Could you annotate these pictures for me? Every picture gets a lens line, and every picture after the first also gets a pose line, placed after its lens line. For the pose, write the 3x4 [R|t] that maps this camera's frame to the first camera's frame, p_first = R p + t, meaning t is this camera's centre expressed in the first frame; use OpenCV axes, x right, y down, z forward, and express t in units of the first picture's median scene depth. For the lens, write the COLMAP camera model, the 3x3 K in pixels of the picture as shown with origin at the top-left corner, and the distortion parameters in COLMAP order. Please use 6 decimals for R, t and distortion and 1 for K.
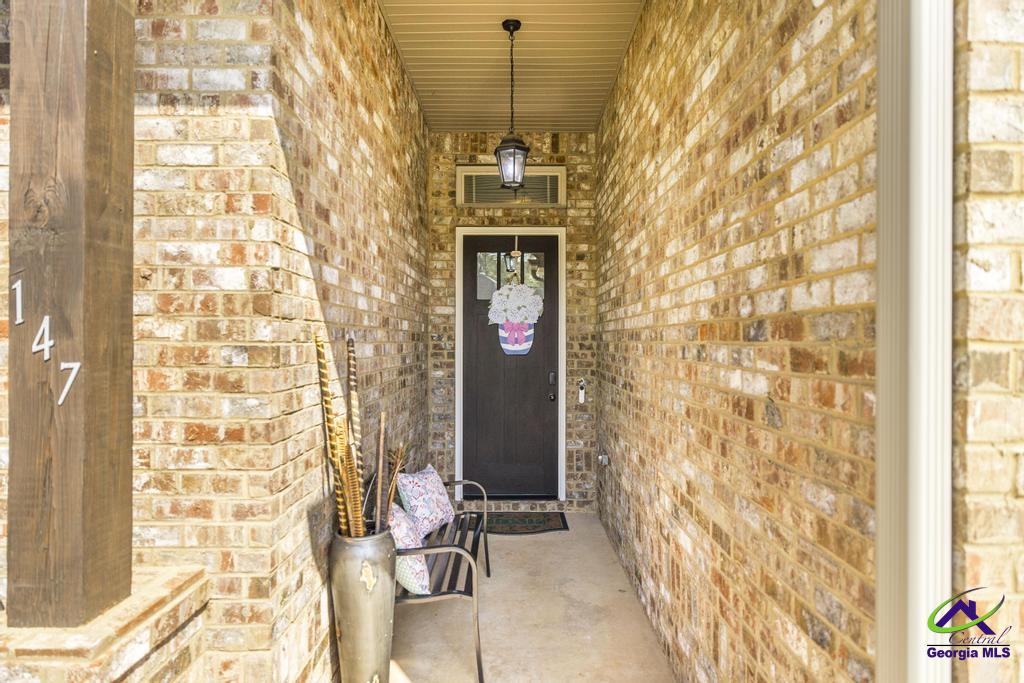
lens RADIAL K [[589.8, 0, 512.5], [0, 589.8, 343.3], [0, 0, 1]] dist [0.002170, 0.000518]
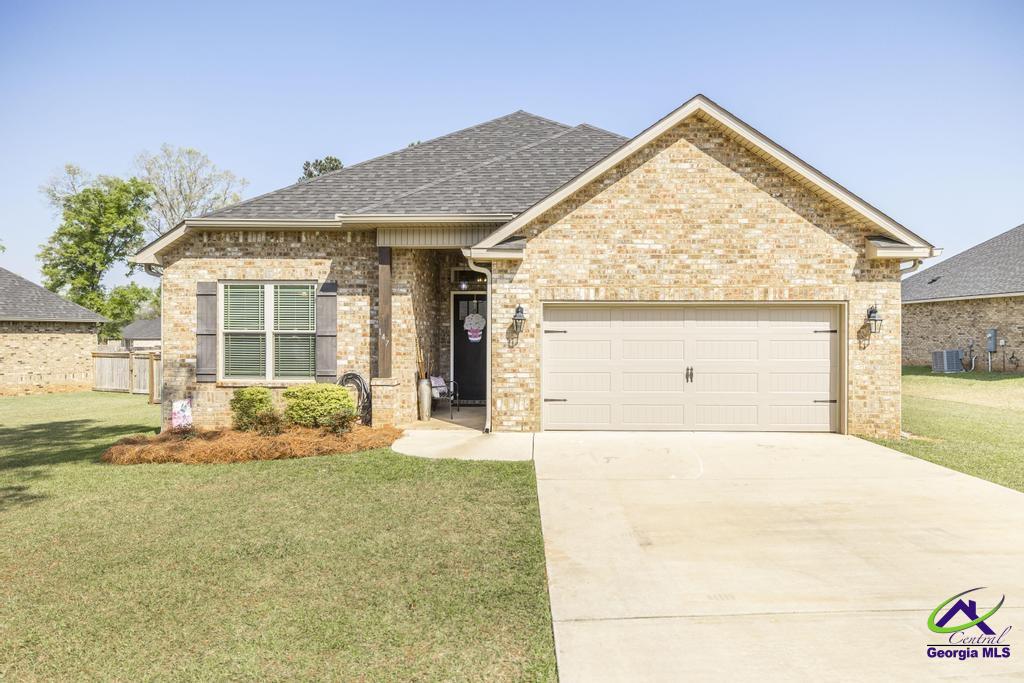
lens RADIAL K [[649.6, 0, 512.0], [0, 649.6, 339.8], [0, 0, 1]] dist [-0.000442, -0.000002]
pose [[0.999331, 0.000352, -0.036578, 0.271580], [-0.000178, 0.999989, 0.004765, -0.002900], [0.036579, -0.004755, 0.999319, -1.793389]]
